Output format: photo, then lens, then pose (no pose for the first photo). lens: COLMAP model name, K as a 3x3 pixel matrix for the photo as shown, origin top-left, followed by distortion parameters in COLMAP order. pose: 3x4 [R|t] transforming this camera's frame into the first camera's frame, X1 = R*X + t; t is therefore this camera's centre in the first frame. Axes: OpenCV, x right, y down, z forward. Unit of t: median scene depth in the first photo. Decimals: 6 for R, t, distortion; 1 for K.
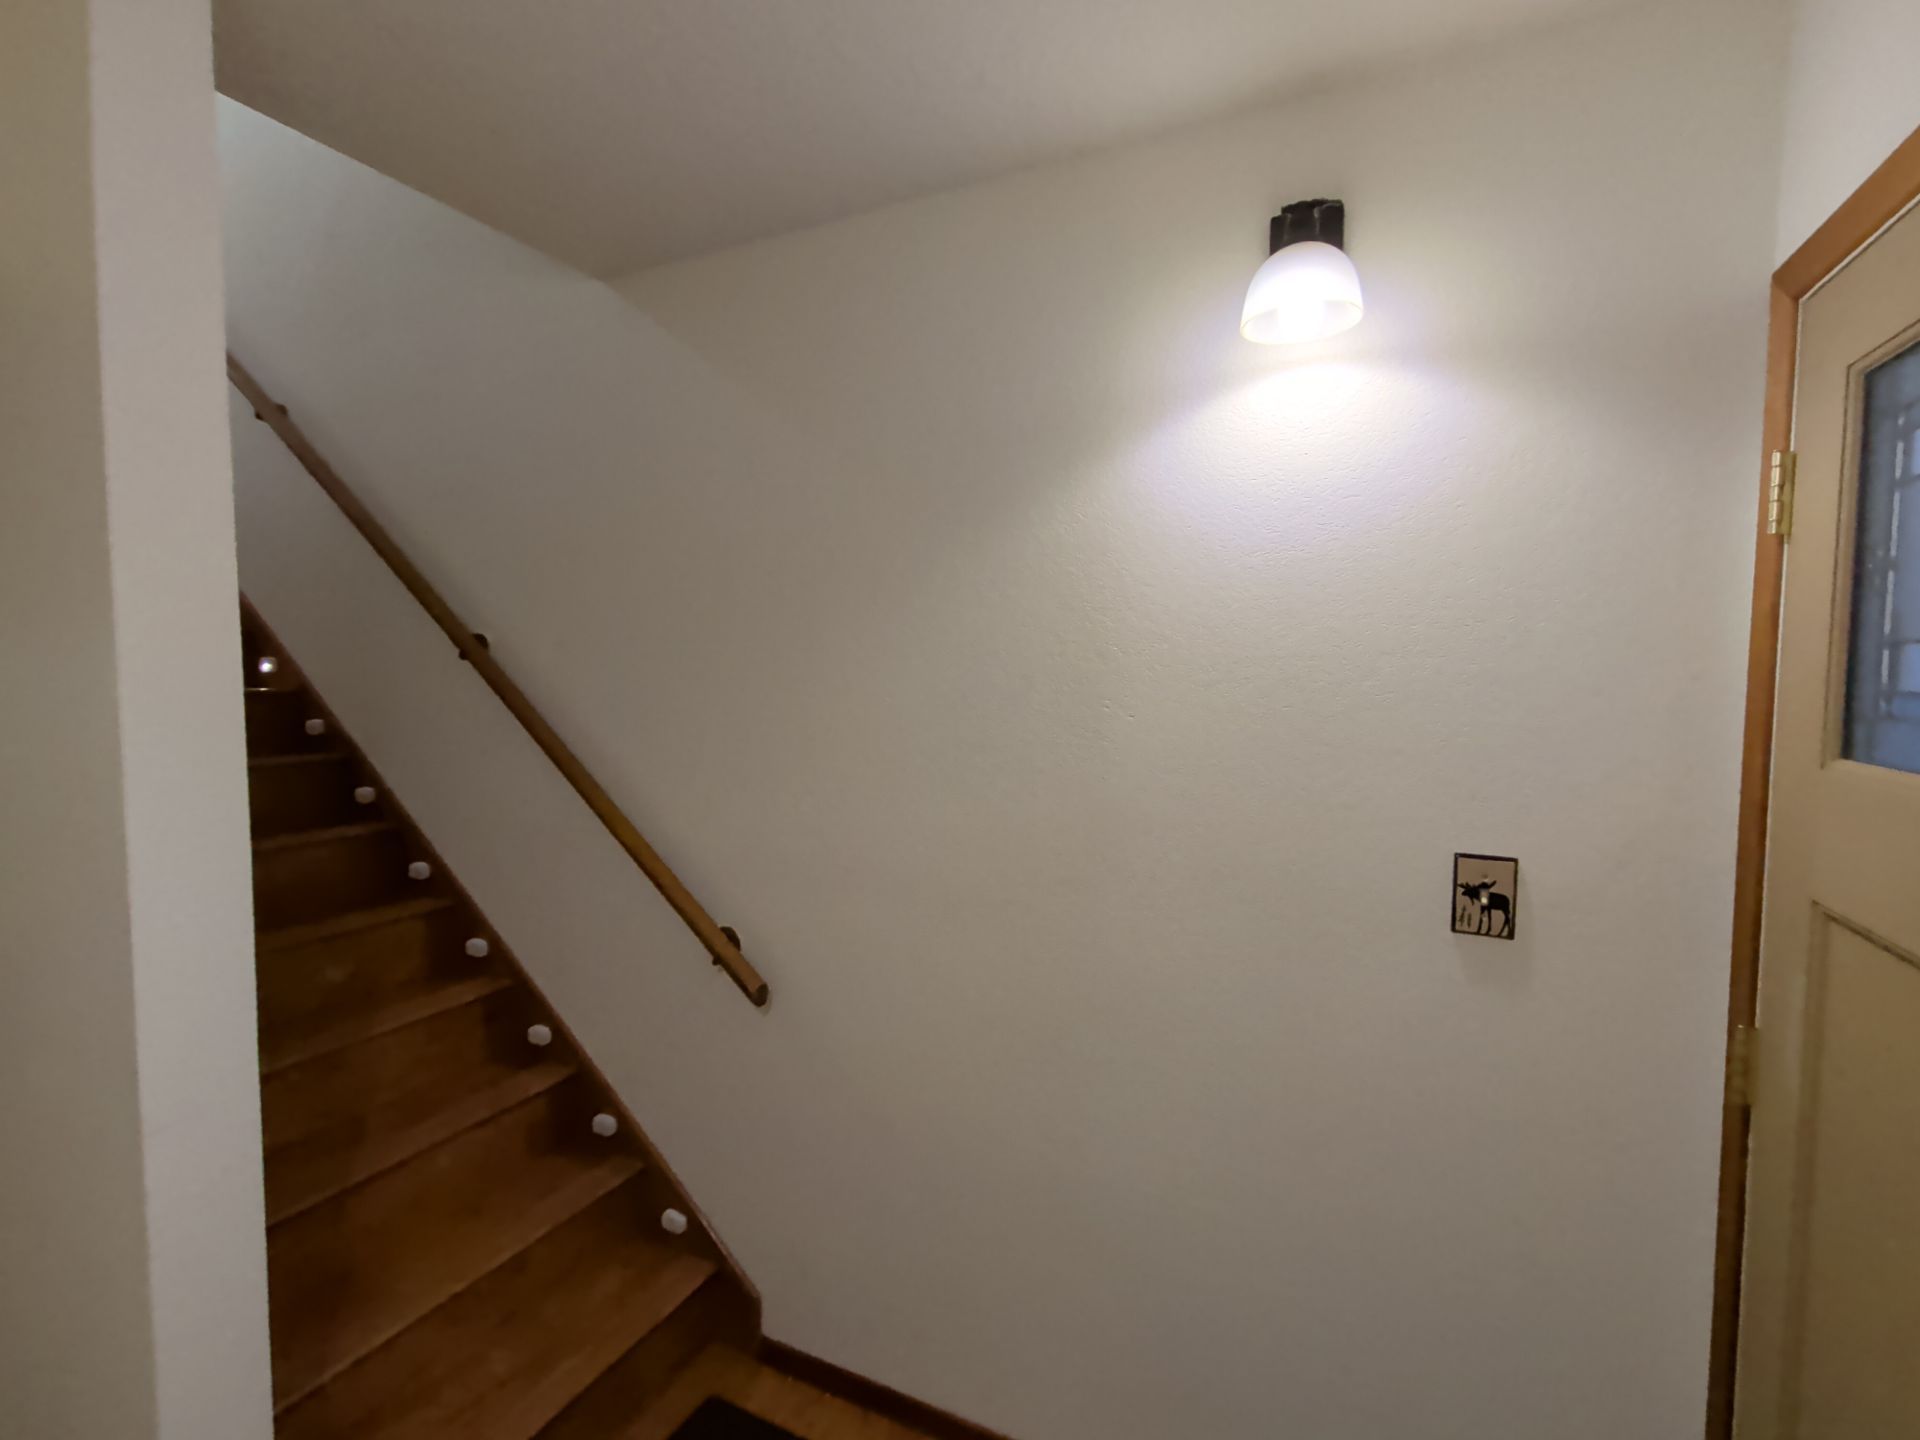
lens RADIAL K [[882.7, 0, 957.4], [0, 882.7, 724.8], [0, 0, 1]] dist [0.003189, -0.000627]
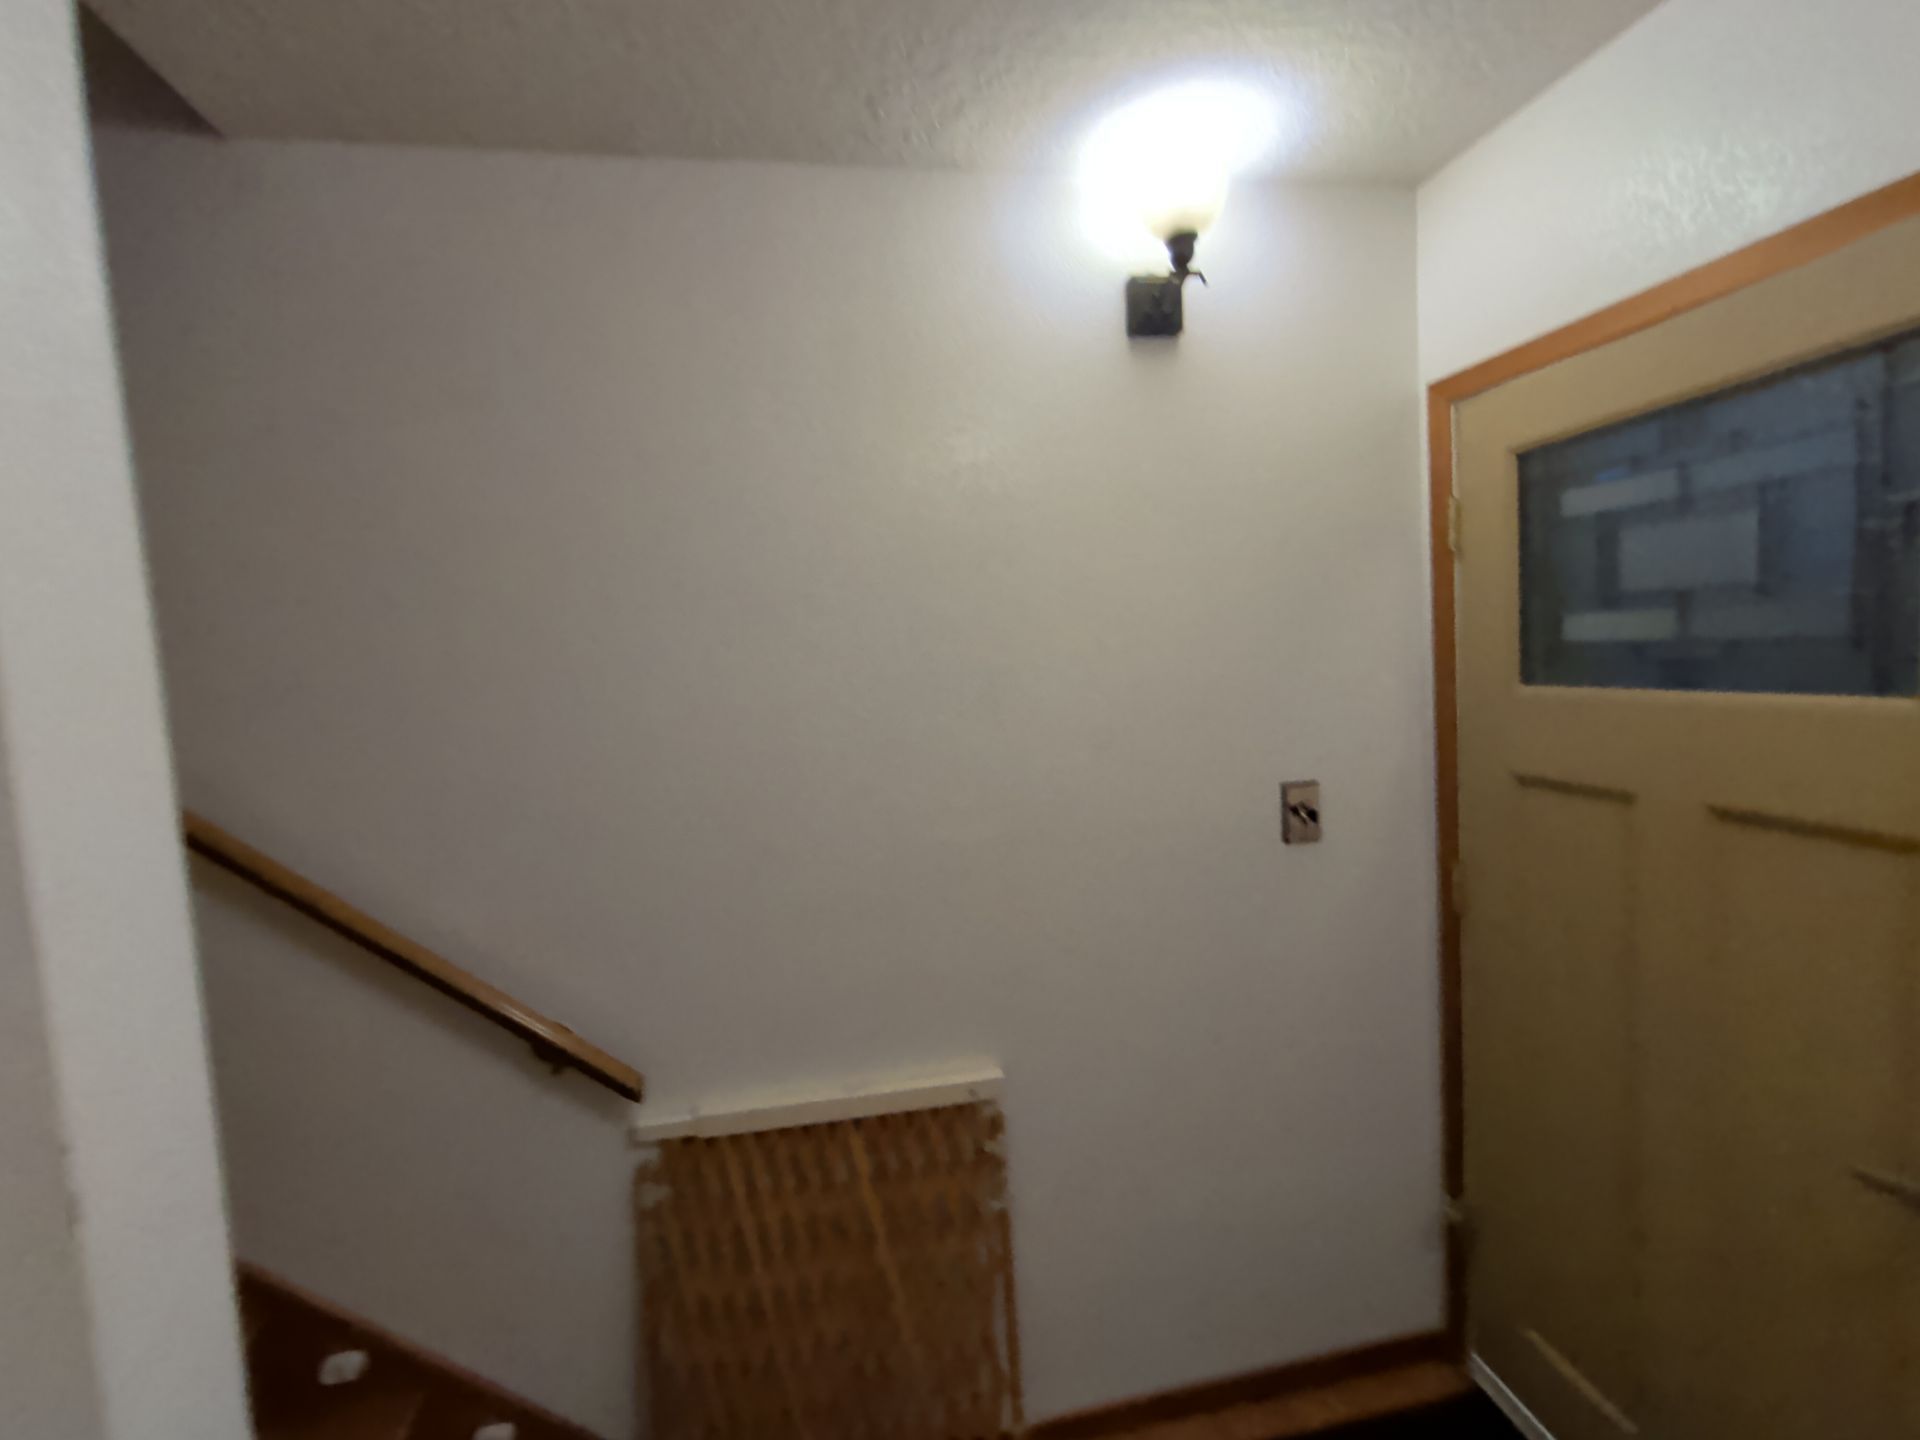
lens RADIAL K [[882.7, 0, 957.4], [0, 882.7, 724.8], [0, 0, 1]] dist [0.003189, -0.000627]
pose [[0.787400, -0.086374, 0.610361, -0.631459], [0.089134, 0.995682, 0.025913, -0.021474], [-0.609964, 0.034000, 0.791699, 0.248453]]
